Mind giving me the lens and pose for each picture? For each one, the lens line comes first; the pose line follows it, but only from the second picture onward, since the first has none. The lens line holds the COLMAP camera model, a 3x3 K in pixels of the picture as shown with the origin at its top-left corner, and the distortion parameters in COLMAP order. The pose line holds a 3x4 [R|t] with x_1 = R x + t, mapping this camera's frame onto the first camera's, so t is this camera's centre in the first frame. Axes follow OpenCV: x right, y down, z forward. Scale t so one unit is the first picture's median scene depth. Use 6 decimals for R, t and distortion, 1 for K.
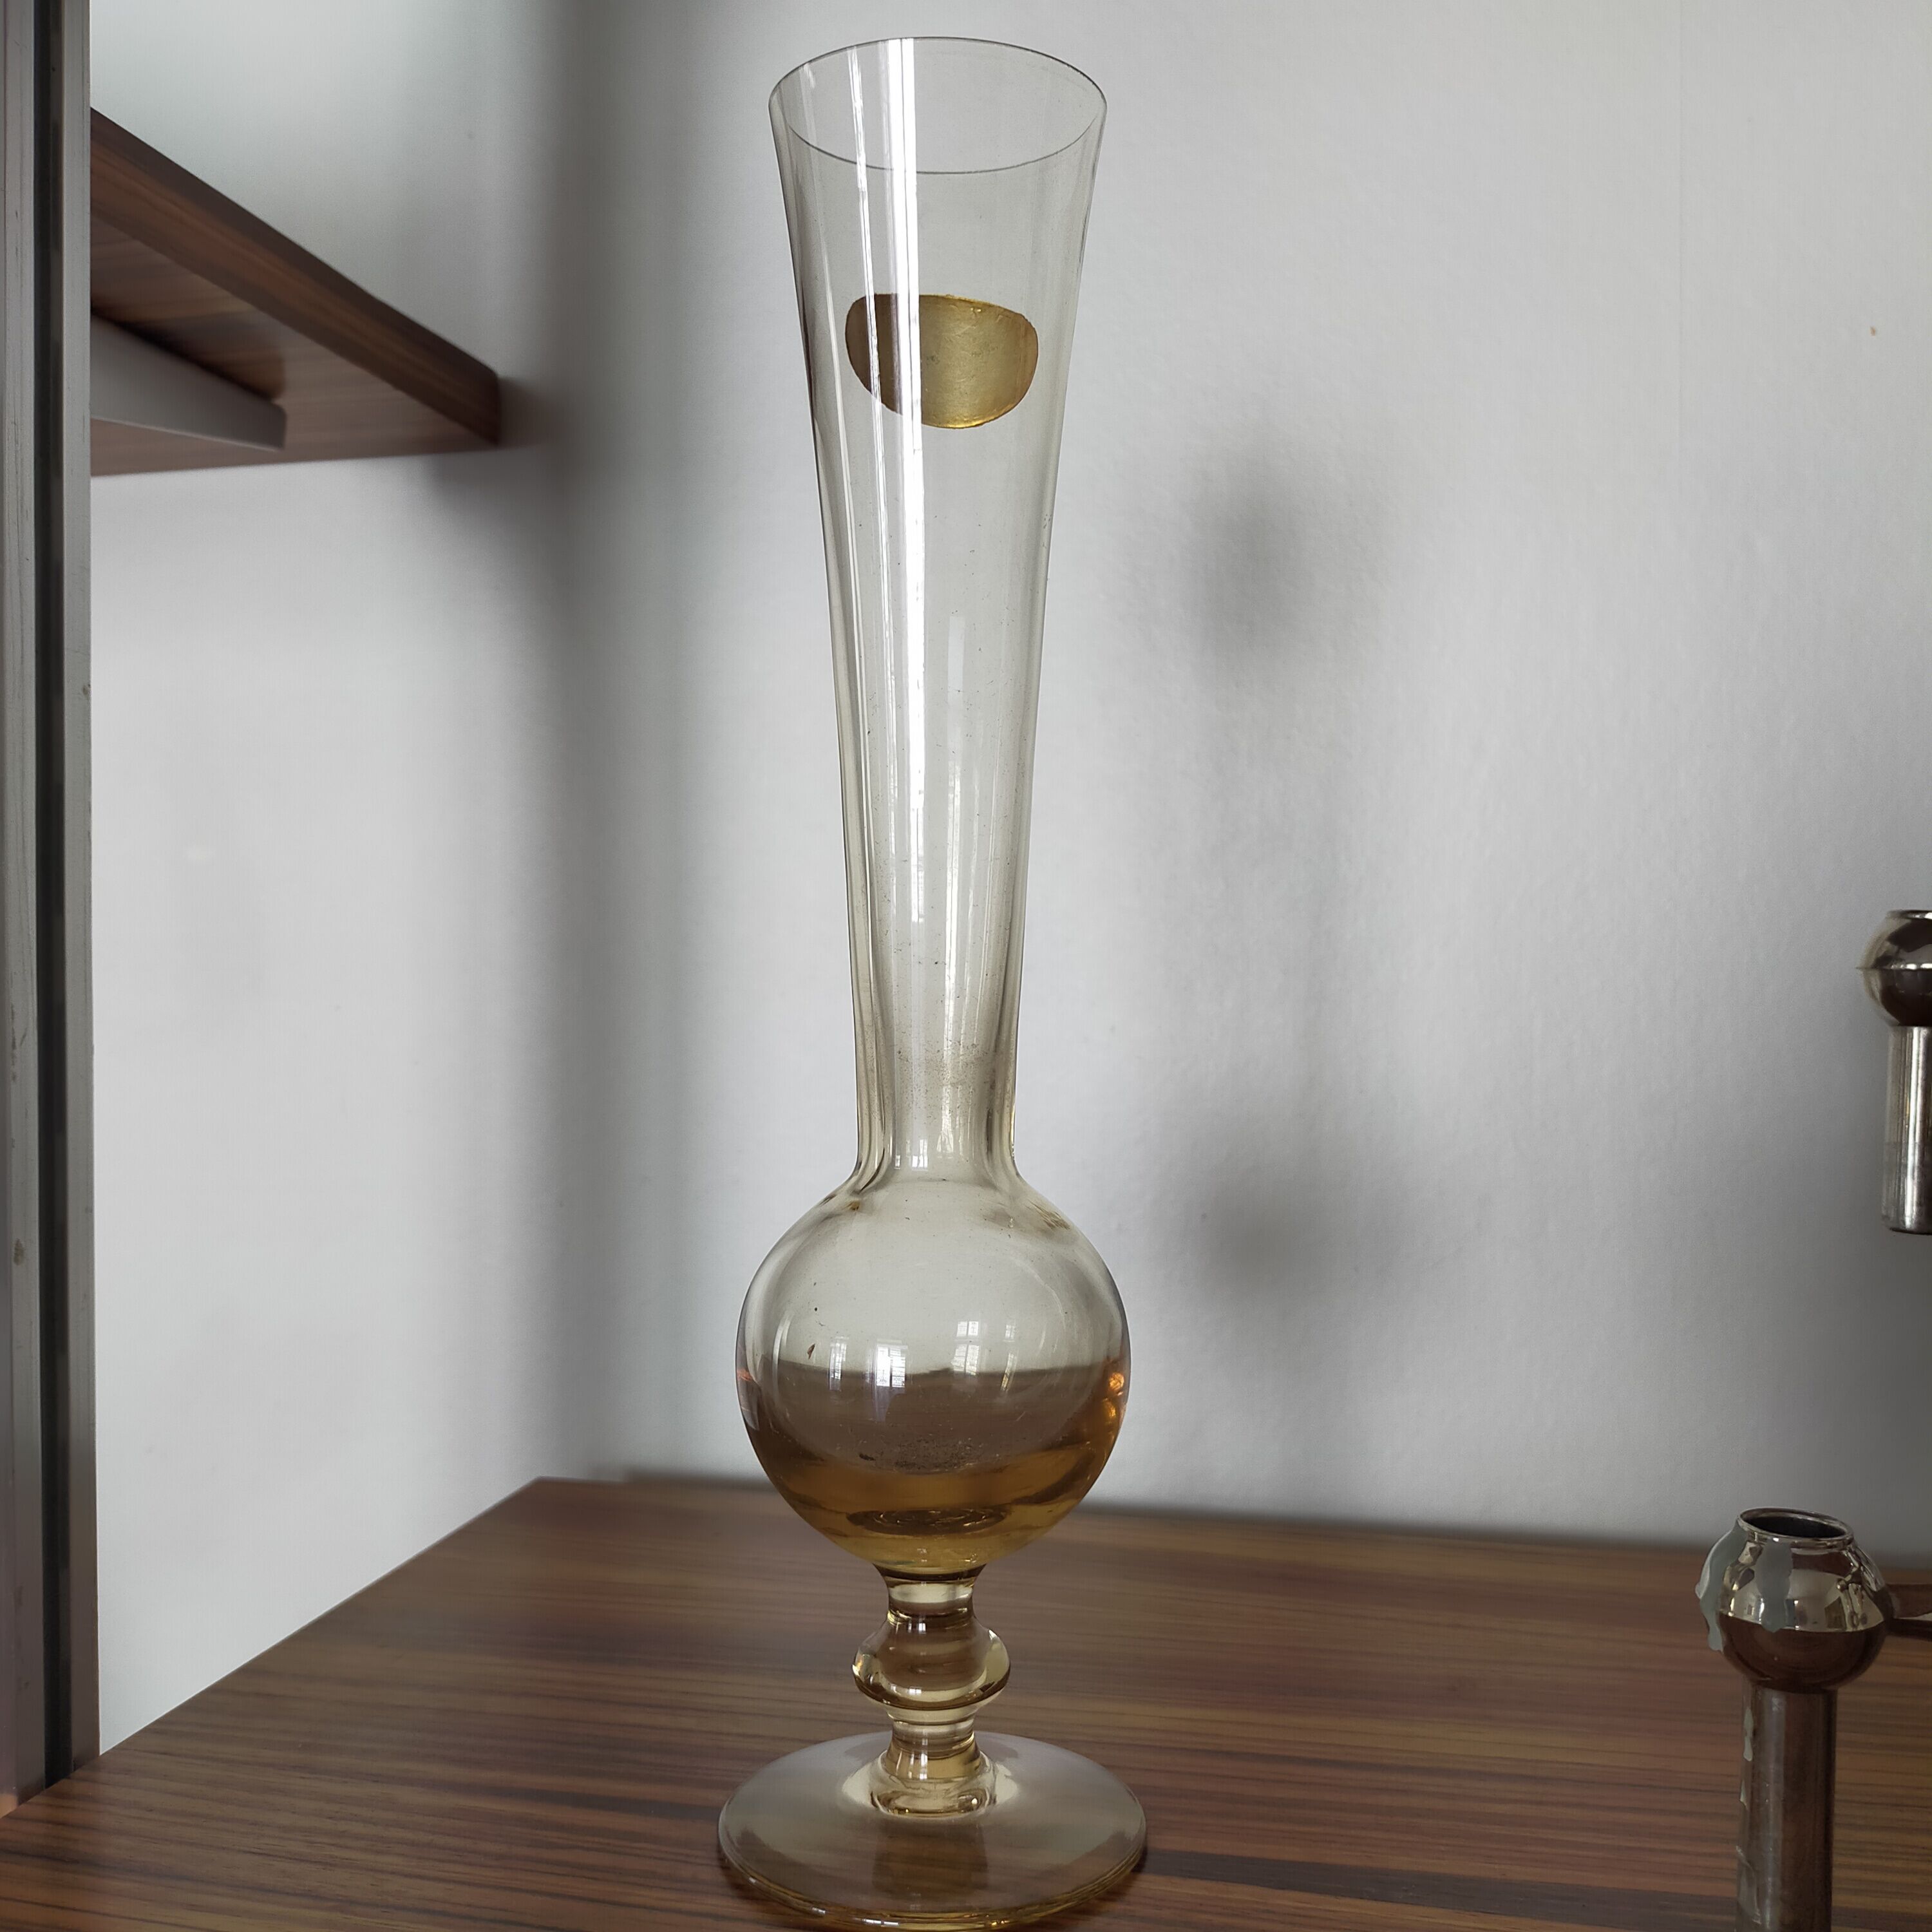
lens RADIAL K [[1961.3, 0, 966.0], [0, 1961.3, 966.0], [0, 0, 1]] dist [0.102804, -0.227225]
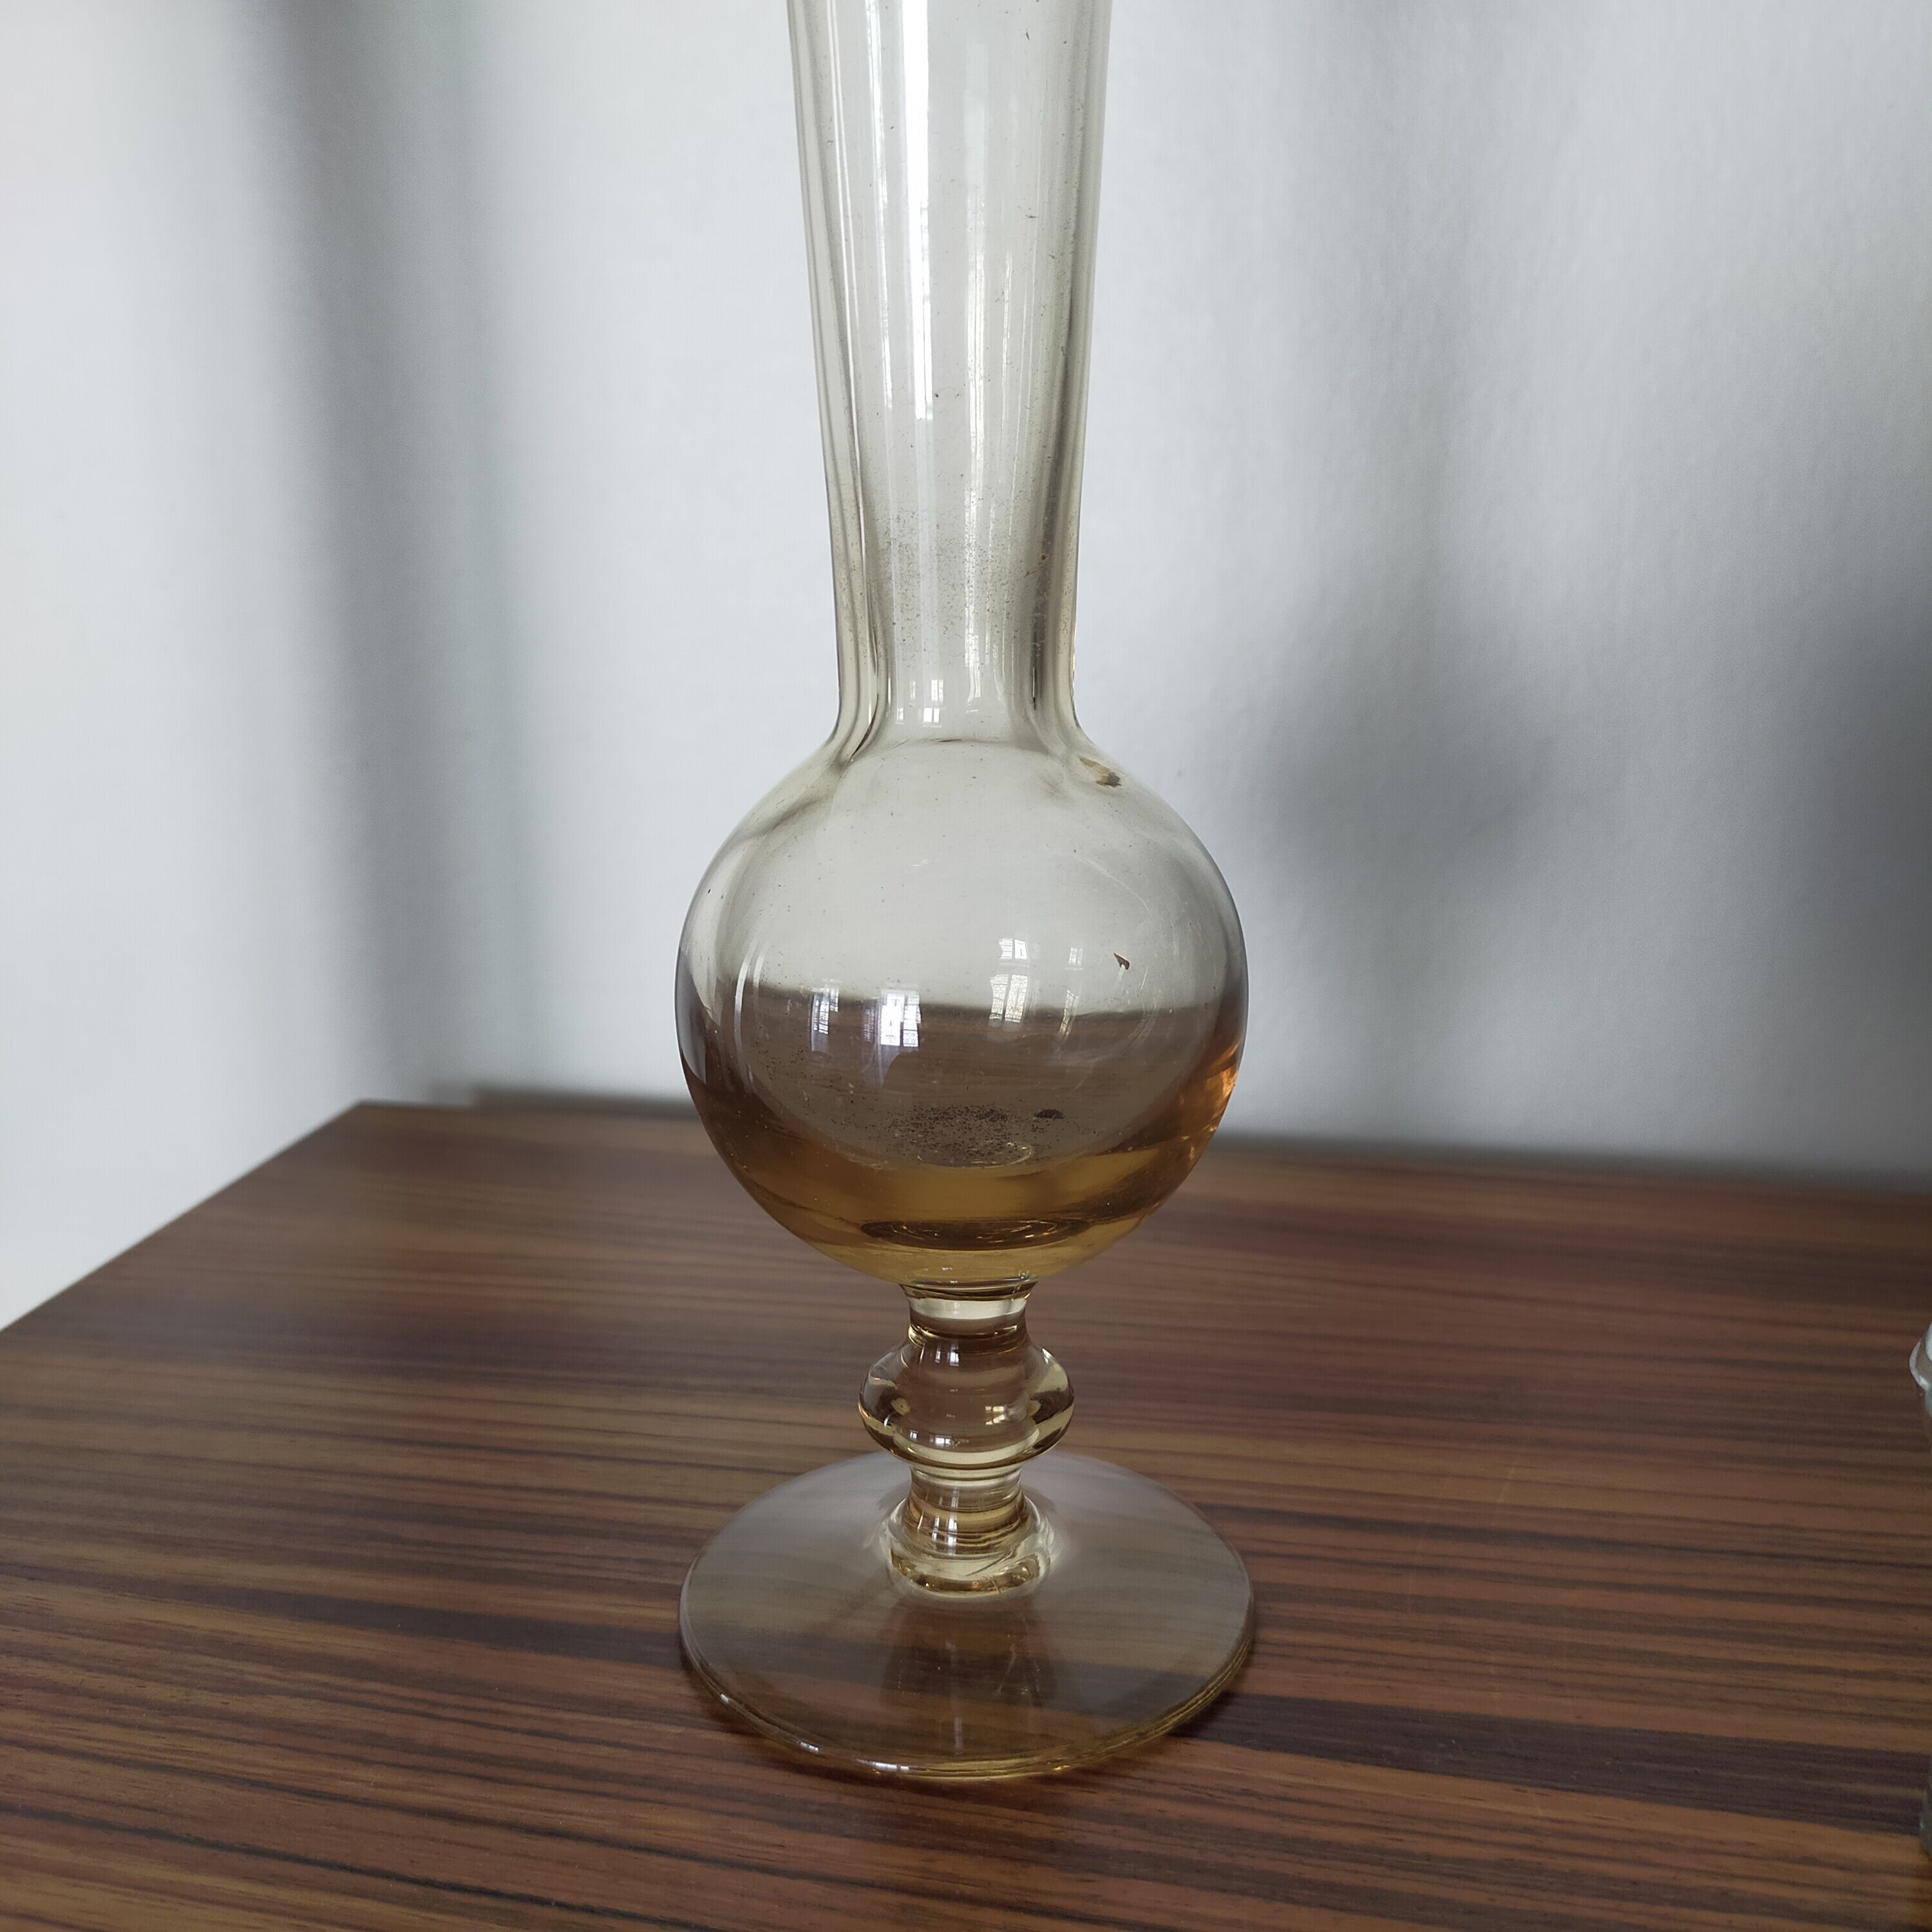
lens RADIAL K [[1961.3, 0, 966.0], [0, 1961.3, 966.0], [0, 0, 1]] dist [0.102804, -0.227225]
pose [[0.999874, -0.015782, 0.001656, 0.049954], [0.014939, 0.971352, 0.237174, 0.023265], [-0.005352, -0.237119, 0.971466, 0.343272]]
